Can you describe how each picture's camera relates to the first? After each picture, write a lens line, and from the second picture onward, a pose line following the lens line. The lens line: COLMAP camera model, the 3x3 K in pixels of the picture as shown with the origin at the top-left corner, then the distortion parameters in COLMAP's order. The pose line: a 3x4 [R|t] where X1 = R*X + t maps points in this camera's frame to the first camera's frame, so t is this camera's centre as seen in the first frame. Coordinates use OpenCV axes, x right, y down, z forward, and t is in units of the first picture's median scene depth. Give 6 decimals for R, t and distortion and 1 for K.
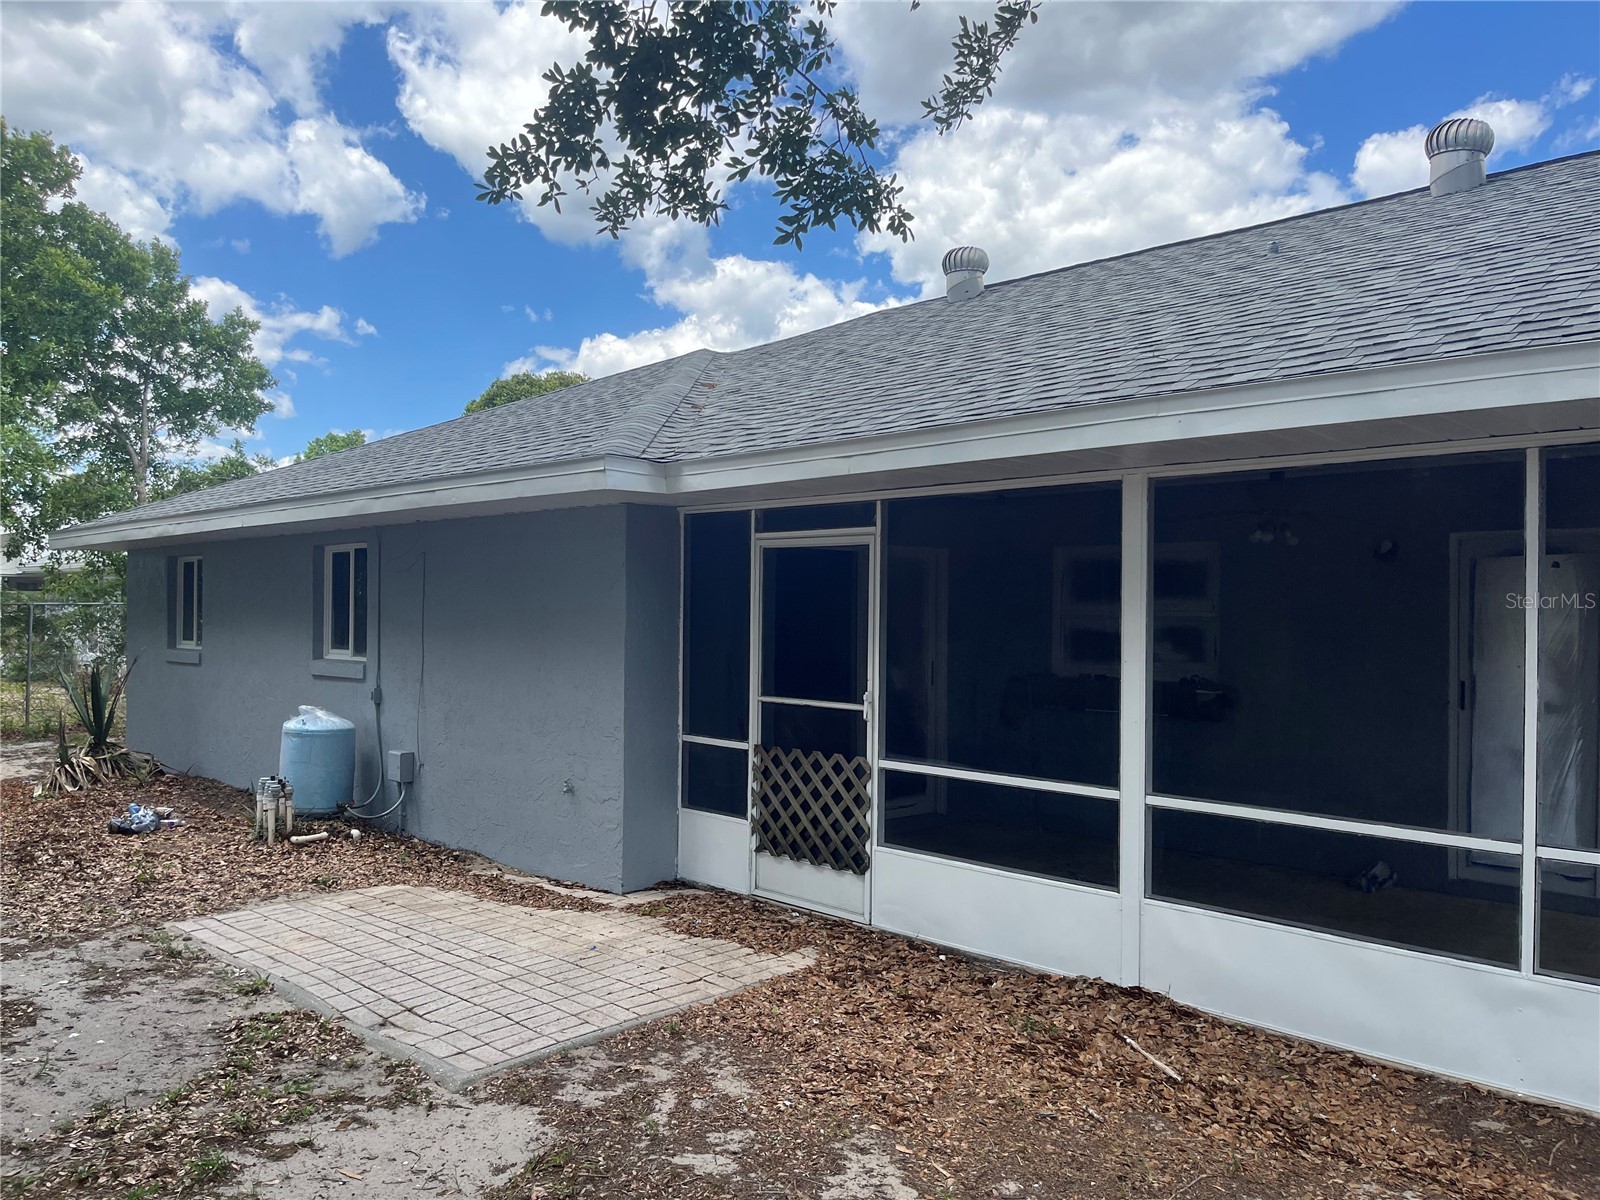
lens RADIAL K [[1207.0, 0, 822.4], [0, 1207.0, 593.5], [0, 0, 1]] dist [0.015986, -0.002807]
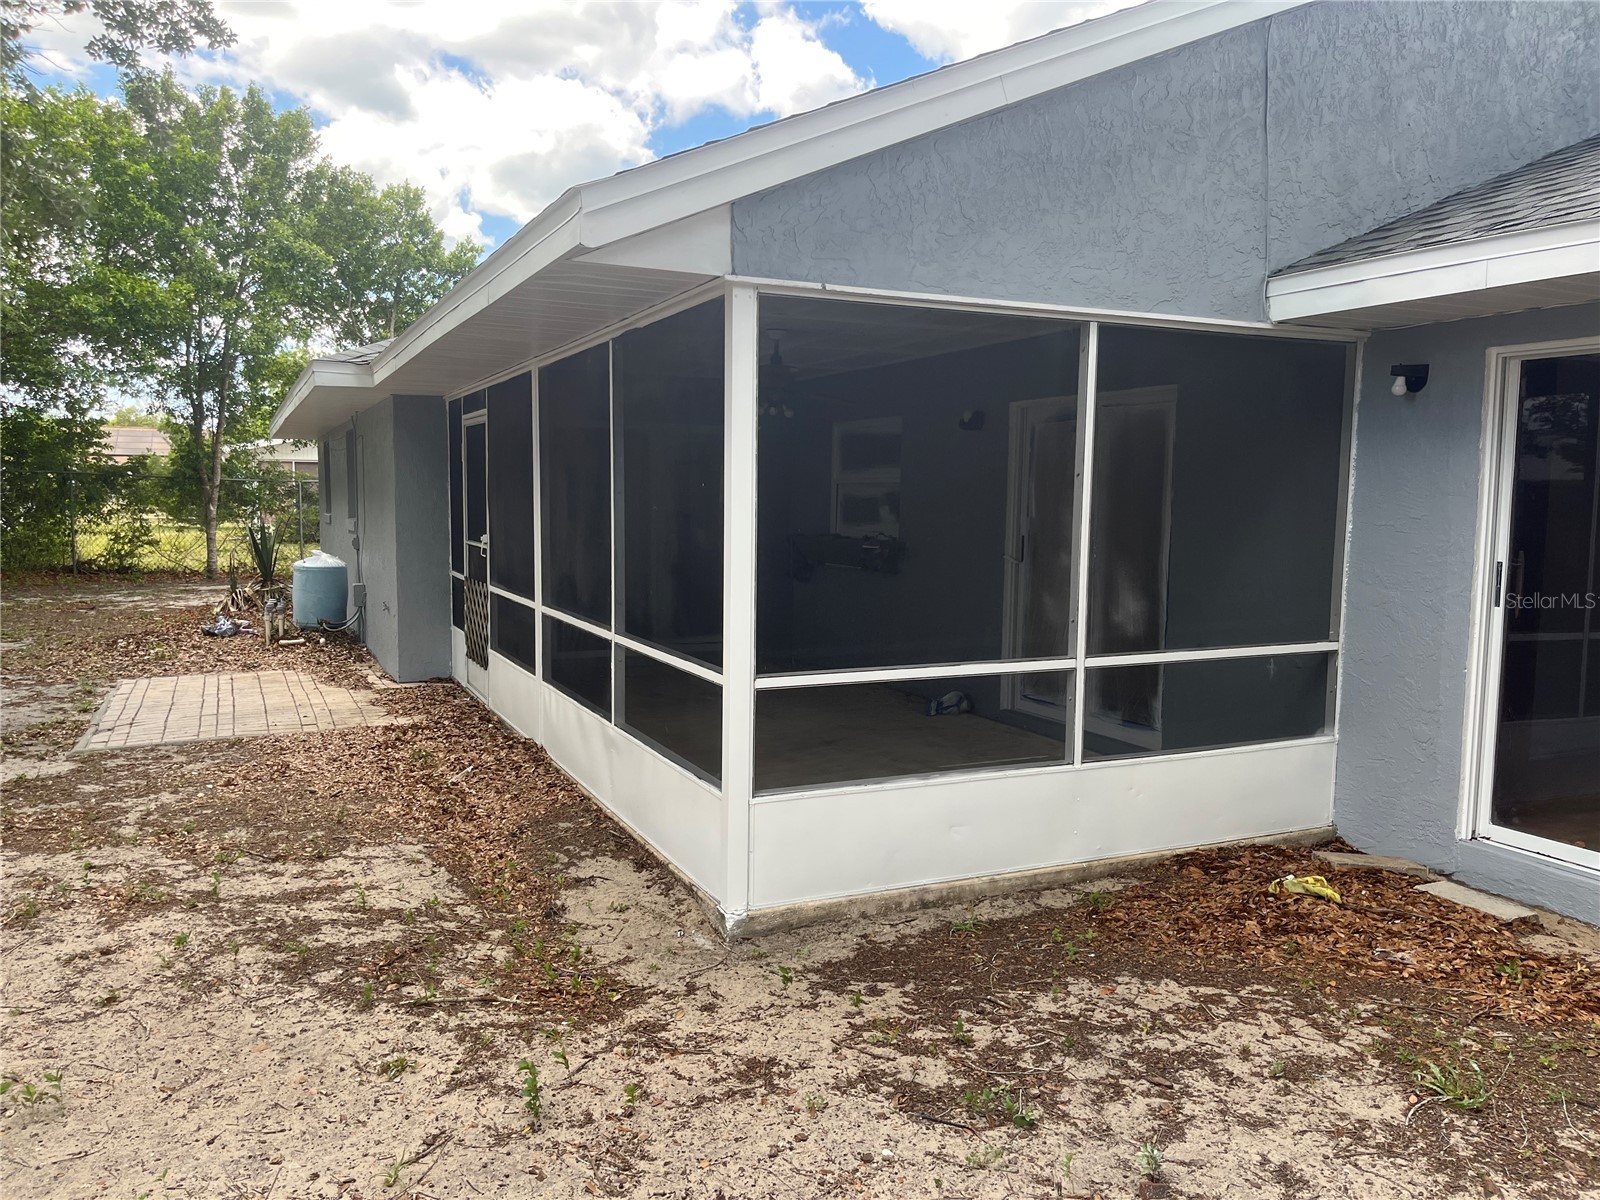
lens RADIAL K [[1209.5, 0, 796.7], [0, 1209.5, 606.7], [0, 0, 1]] dist [0.072913, -0.100599]
pose [[0.929216, 0.032142, -0.368136, 0.801586], [0.006573, 0.994615, 0.103432, 0.022505], [0.369478, -0.098531, 0.924001, -0.113917]]
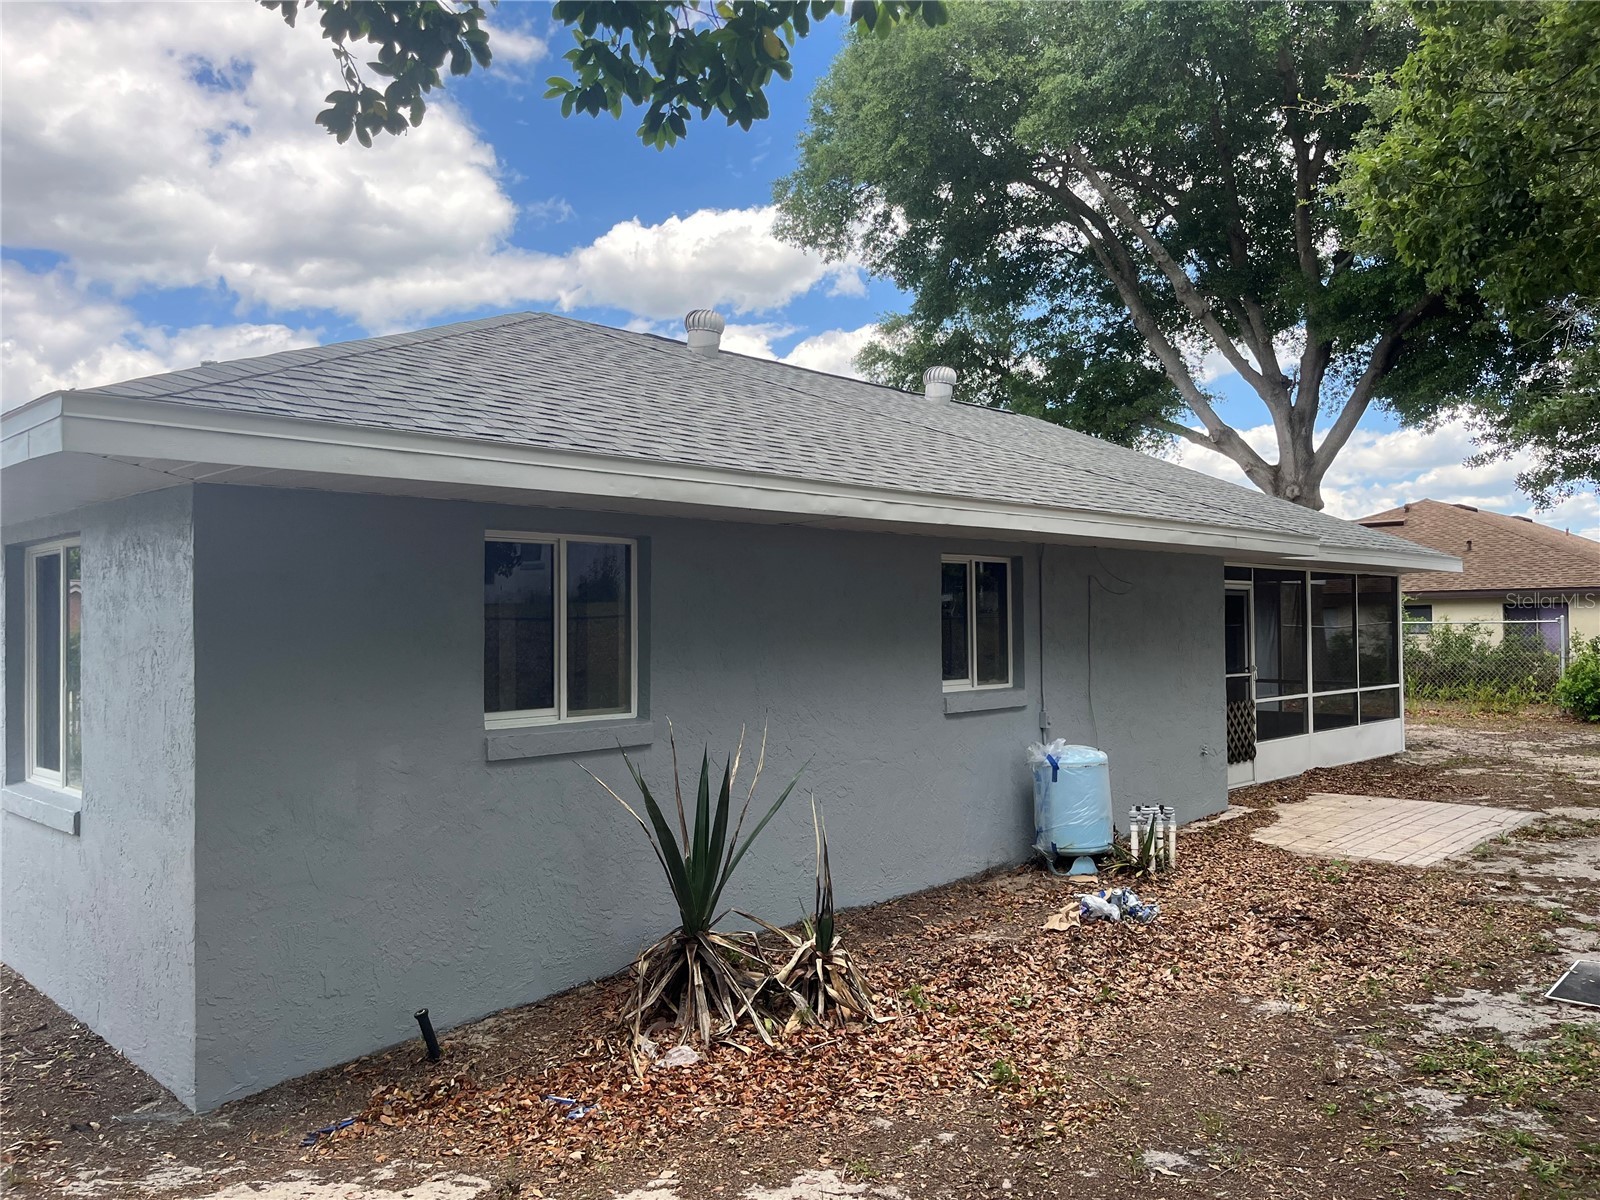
lens RADIAL K [[1209.2, 0, 808.4], [0, 1209.2, 597.4], [0, 0, 1]] dist [0.067860, -0.094753]
pose [[0.018208, 0.008470, 0.999798, -1.830043], [-0.005171, 0.999952, -0.008377, -0.008642], [-0.999821, -0.005017, 0.018251, 1.584031]]
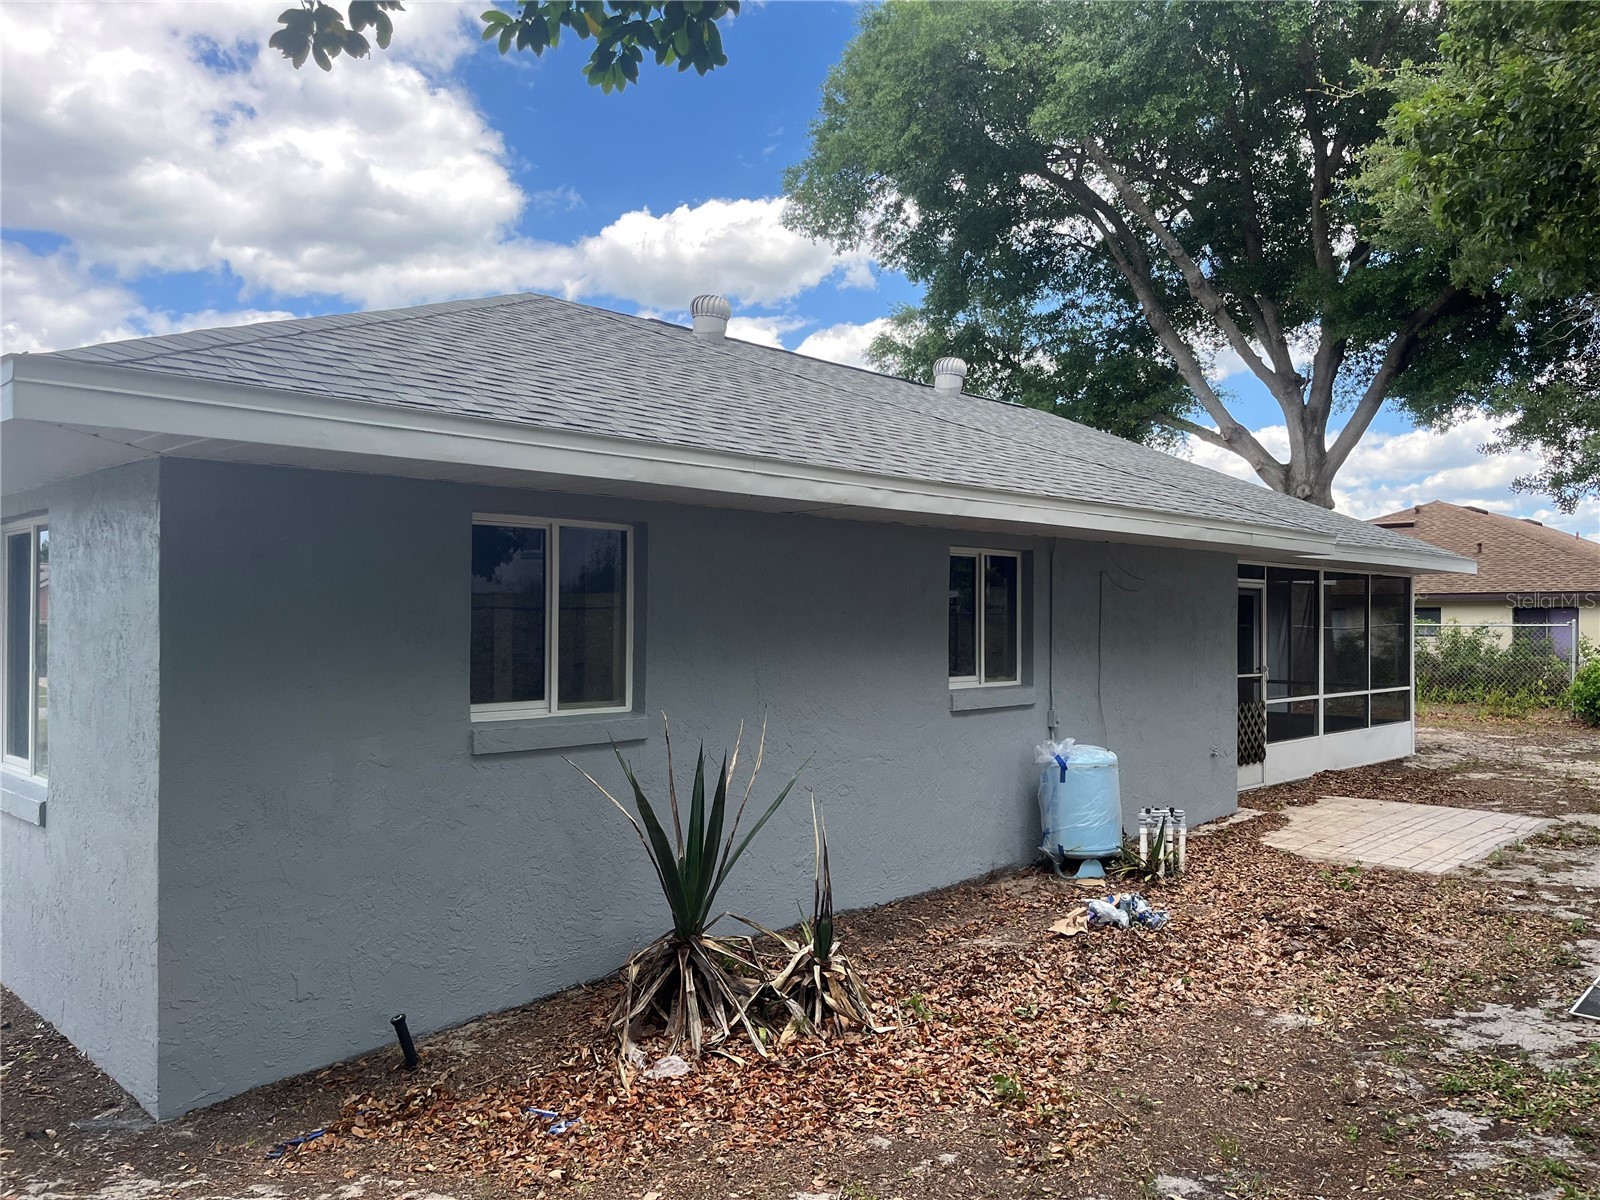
lens RADIAL K [[1205.7, 0, 821.1], [0, 1205.7, 604.5], [0, 0, 1]] dist [0.070507, -0.096966]
pose [[0.012867, -0.001340, 0.999916, -1.788994], [-0.018766, 0.999823, 0.001581, -0.006023], [-0.999741, -0.018785, 0.012839, 1.582138]]
